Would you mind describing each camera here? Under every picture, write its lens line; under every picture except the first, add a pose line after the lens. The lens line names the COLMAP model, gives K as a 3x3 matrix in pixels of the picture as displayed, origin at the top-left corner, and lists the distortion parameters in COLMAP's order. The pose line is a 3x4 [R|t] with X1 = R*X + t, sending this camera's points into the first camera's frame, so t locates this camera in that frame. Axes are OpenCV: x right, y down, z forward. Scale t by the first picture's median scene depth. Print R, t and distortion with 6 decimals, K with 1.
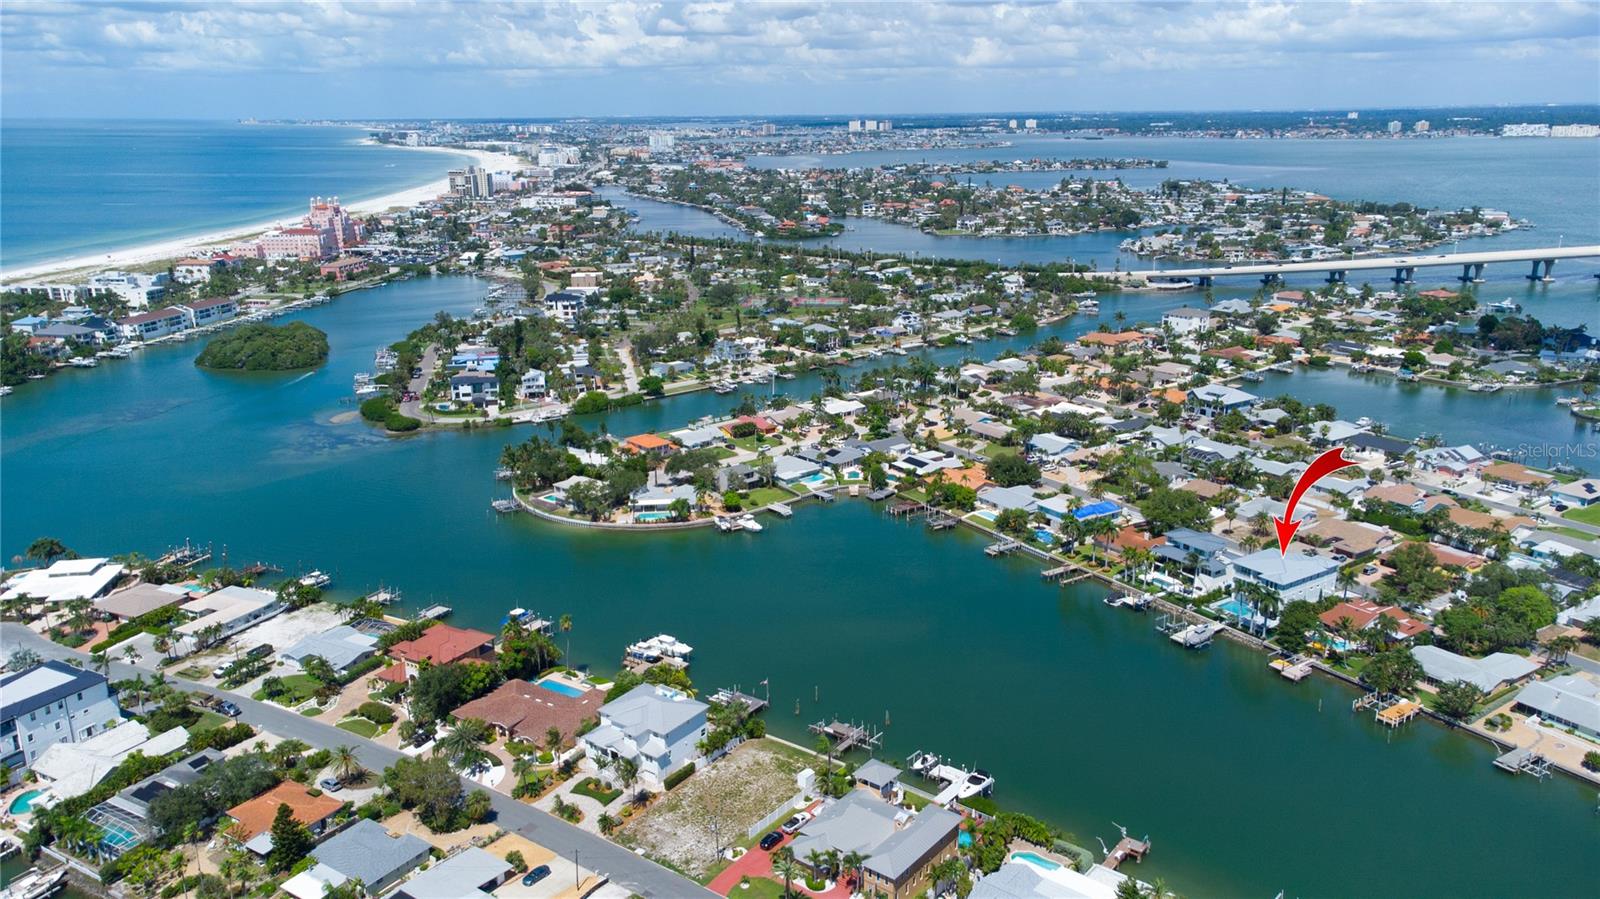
lens RADIAL K [[1190.7, 0, 805.0], [0, 1190.7, 439.3], [0, 0, 1]] dist [0.027327, 0.038850]
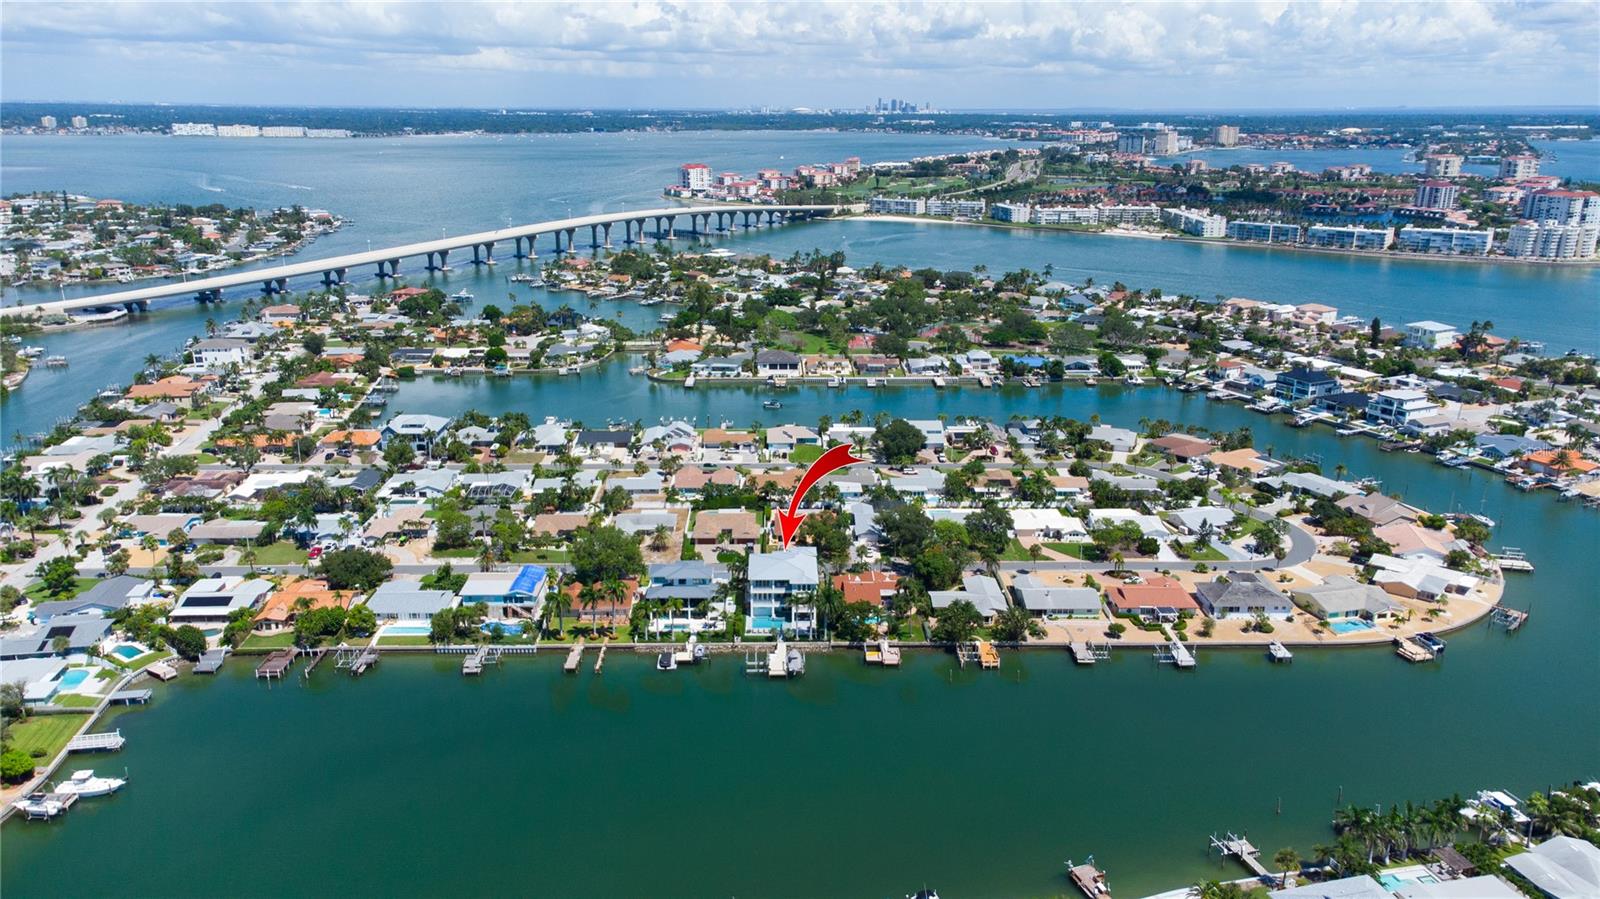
lens RADIAL K [[1190.7, 0, 810.0], [0, 1190.7, 454.0], [0, 0, 1]] dist [0.027327, 0.038850]
pose [[0.527711, -0.225241, 0.819017, -0.199930], [0.214585, 0.968278, 0.128028, -0.056723], [-0.821873, 0.108187, 0.559304, 0.217706]]
